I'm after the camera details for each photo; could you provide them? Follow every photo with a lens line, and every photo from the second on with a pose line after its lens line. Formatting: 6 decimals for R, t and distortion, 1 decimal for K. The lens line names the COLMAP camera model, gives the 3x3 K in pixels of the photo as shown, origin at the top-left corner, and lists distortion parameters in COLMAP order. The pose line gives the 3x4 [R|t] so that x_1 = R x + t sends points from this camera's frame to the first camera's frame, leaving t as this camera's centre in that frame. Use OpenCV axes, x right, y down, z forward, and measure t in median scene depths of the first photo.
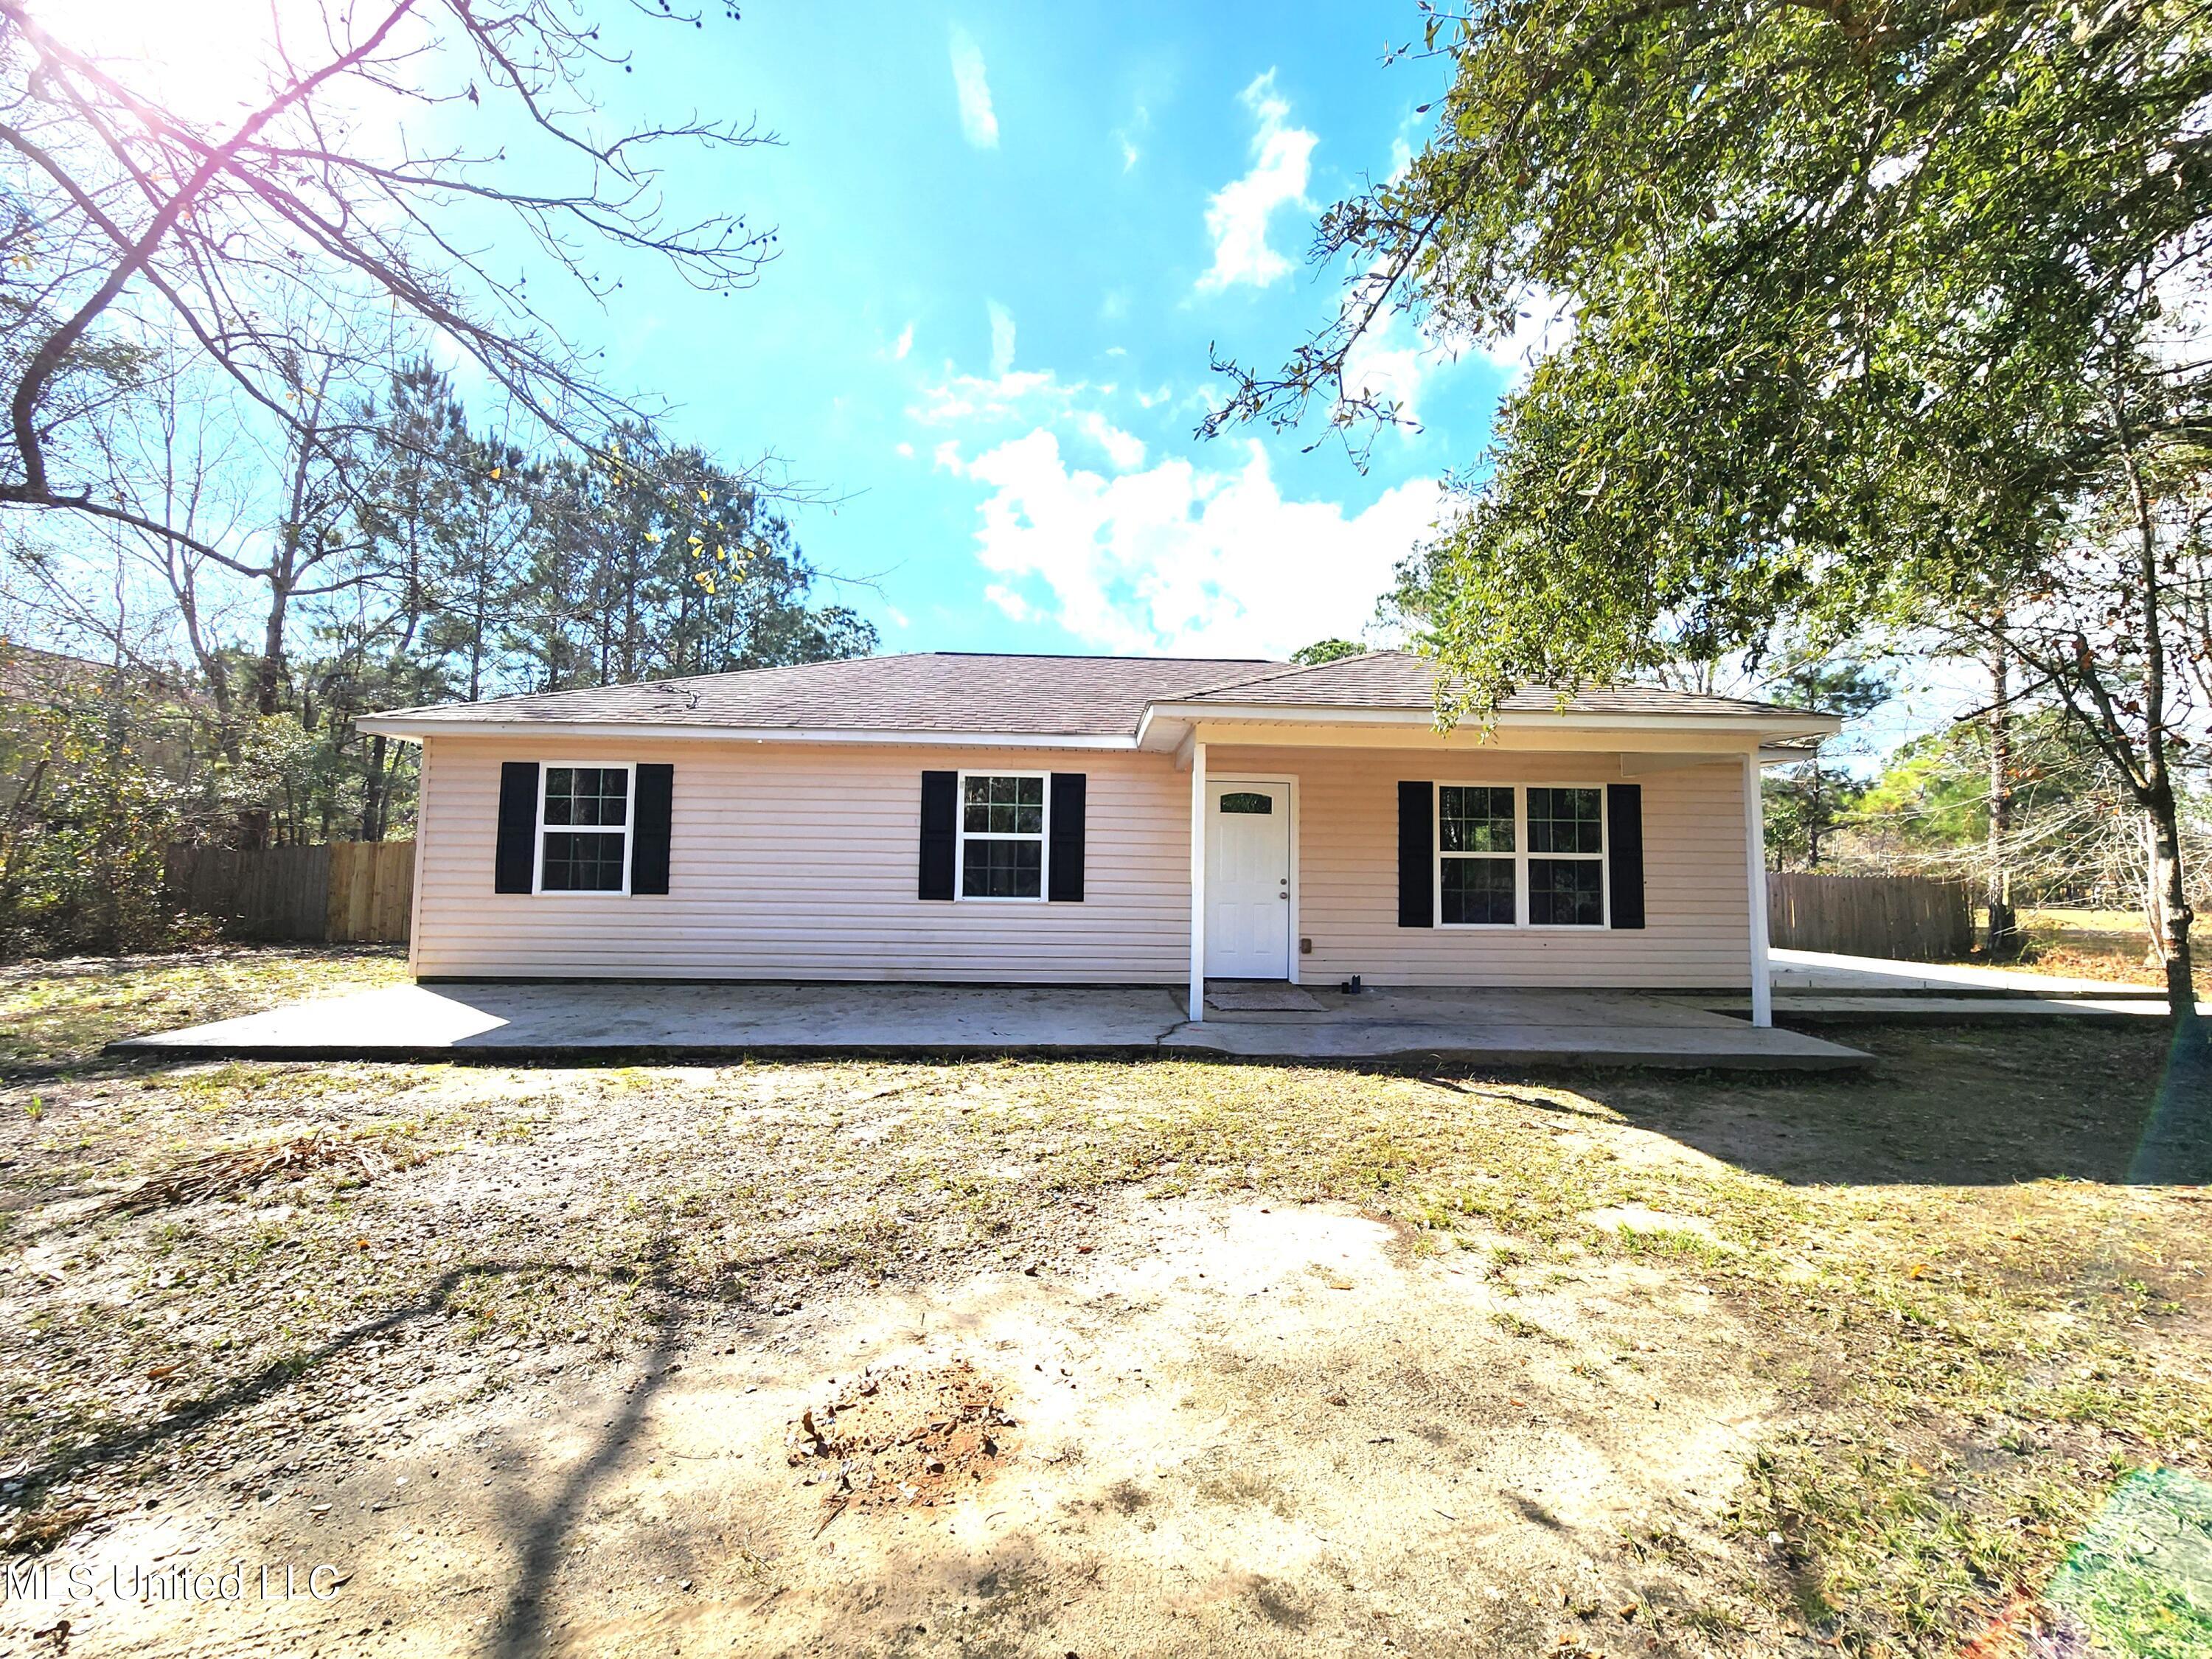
lens RADIAL K [[908.8, 0, 1097.2], [0, 908.8, 829.4], [0, 0, 1]] dist [0.001738, -0.000168]
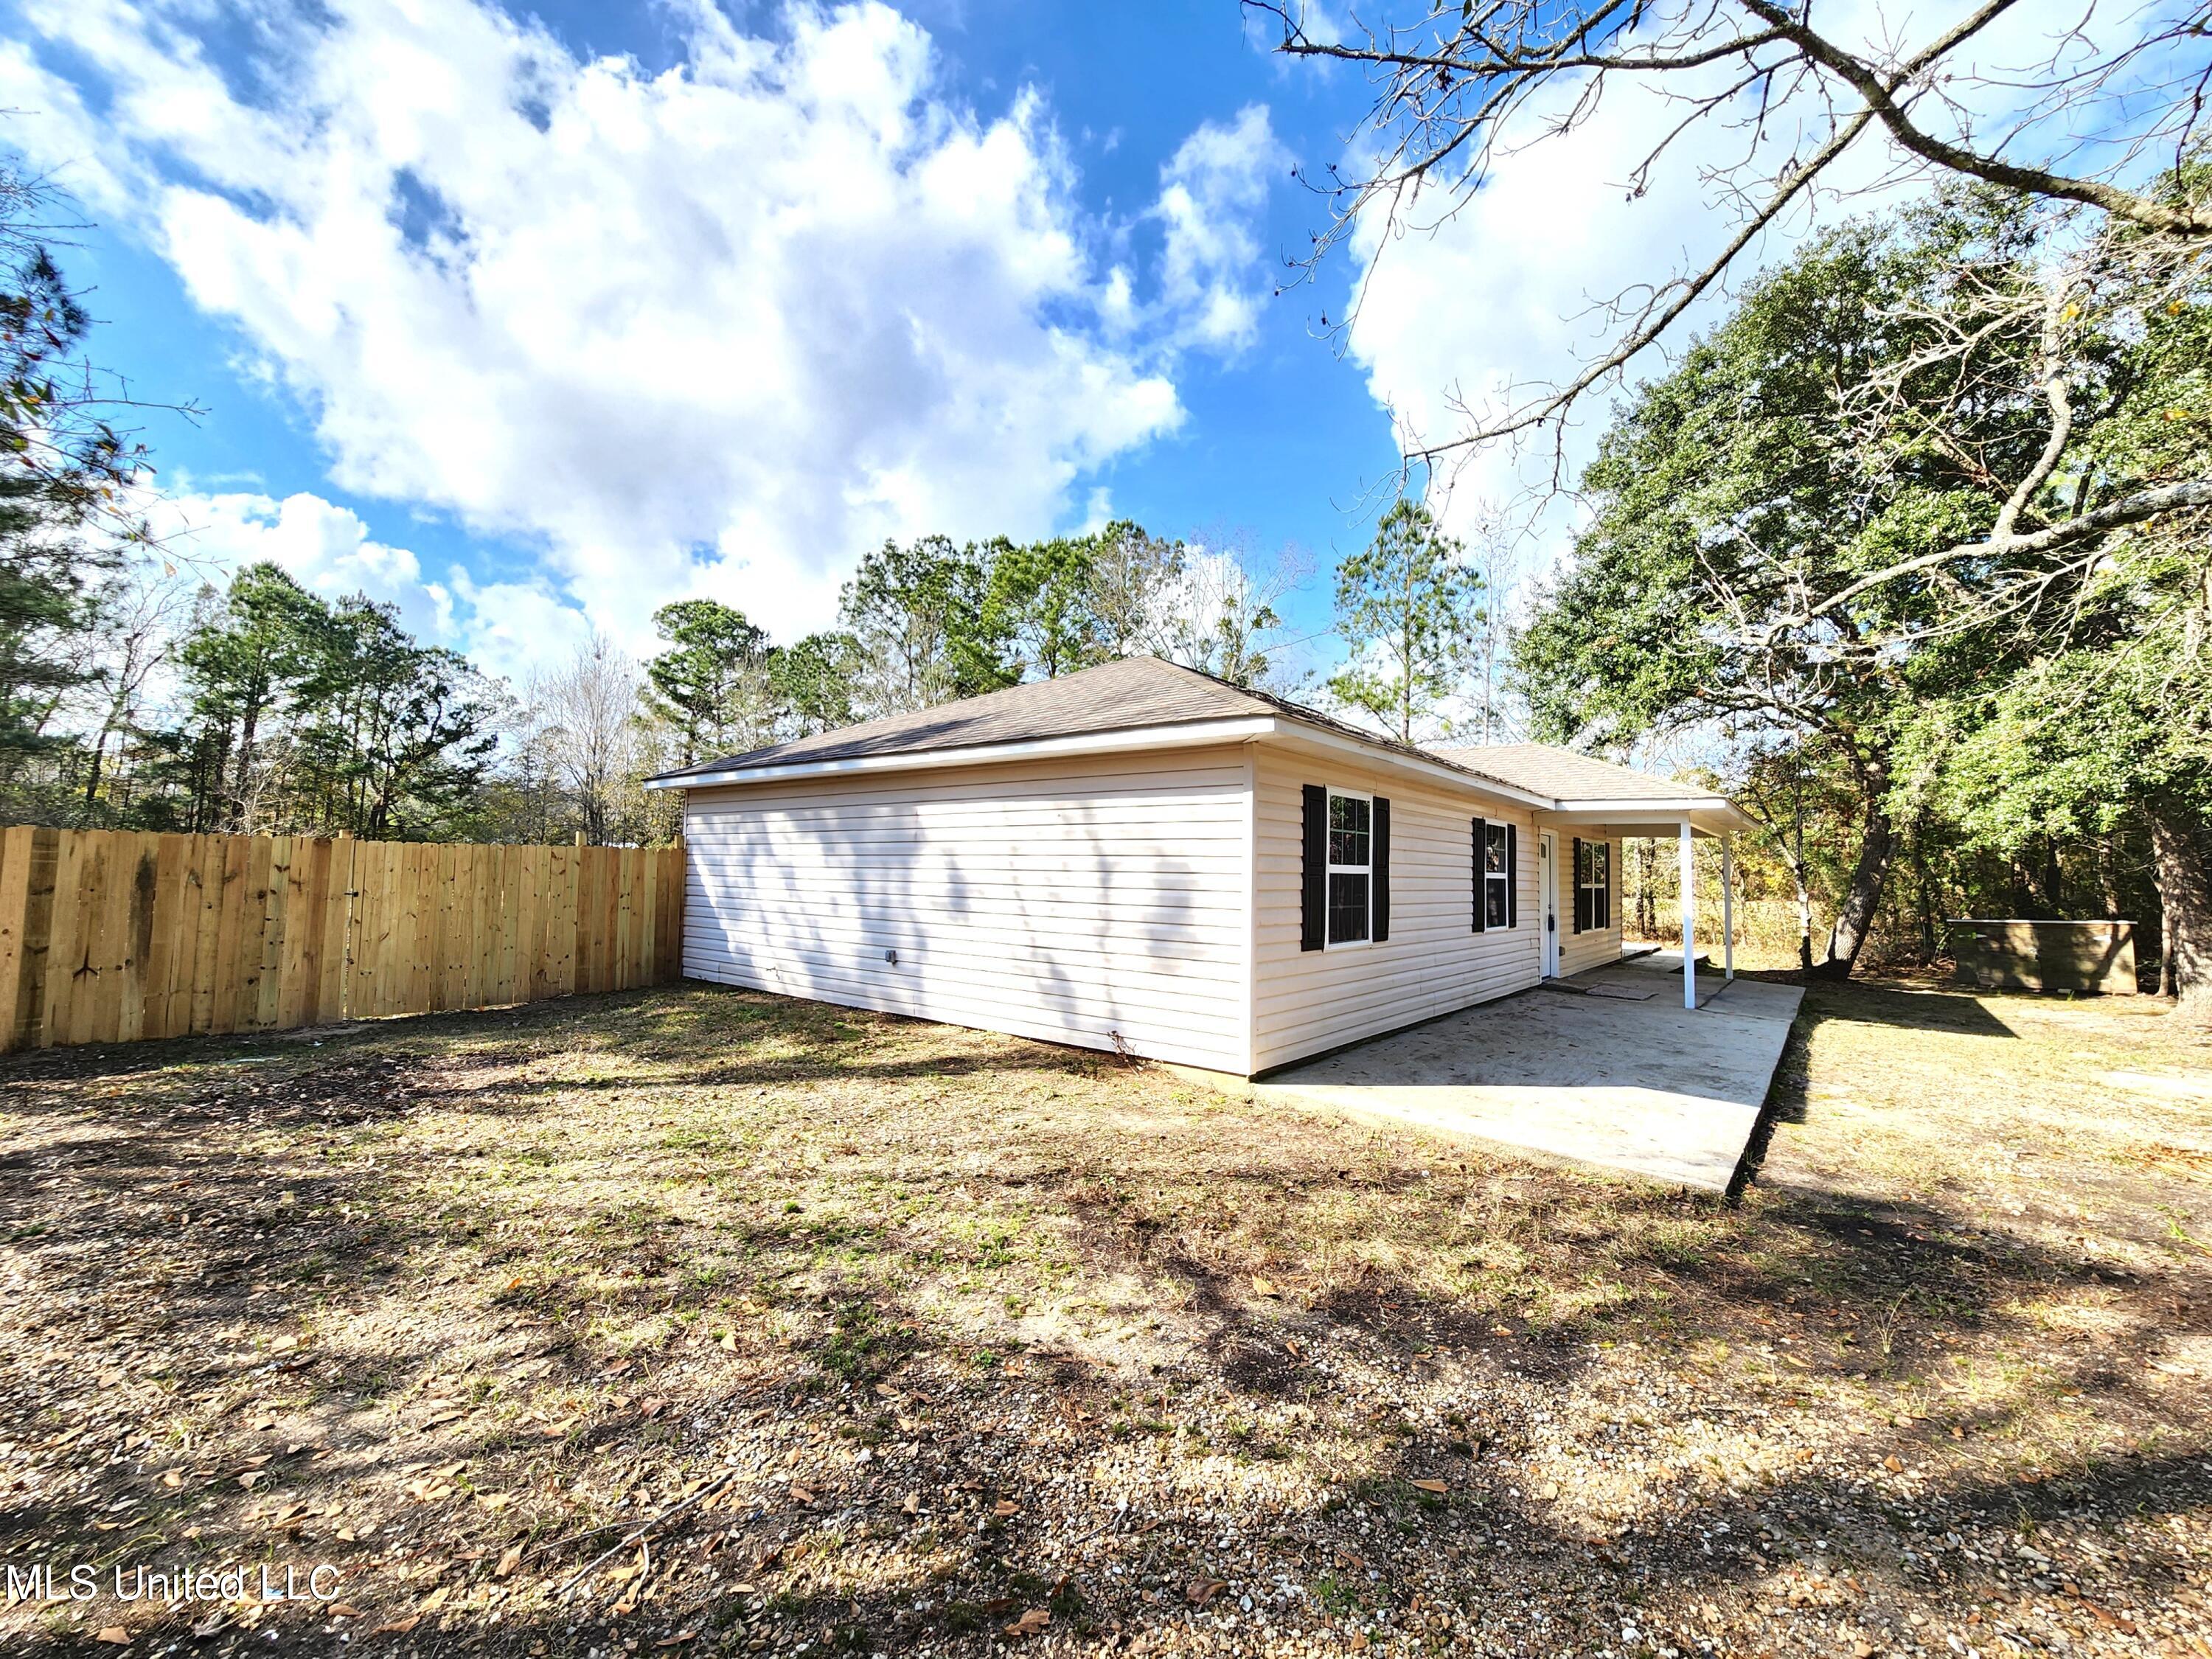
lens RADIAL K [[908.8, 0, 1098.1], [0, 908.8, 833.0], [0, 0, 1]] dist [0.001738, -0.000168]
pose [[0.653999, 0.031513, 0.755839, -1.346742], [-0.048364, 0.998830, 0.000203, -0.023019], [-0.754948, -0.036689, 0.654757, 0.613413]]
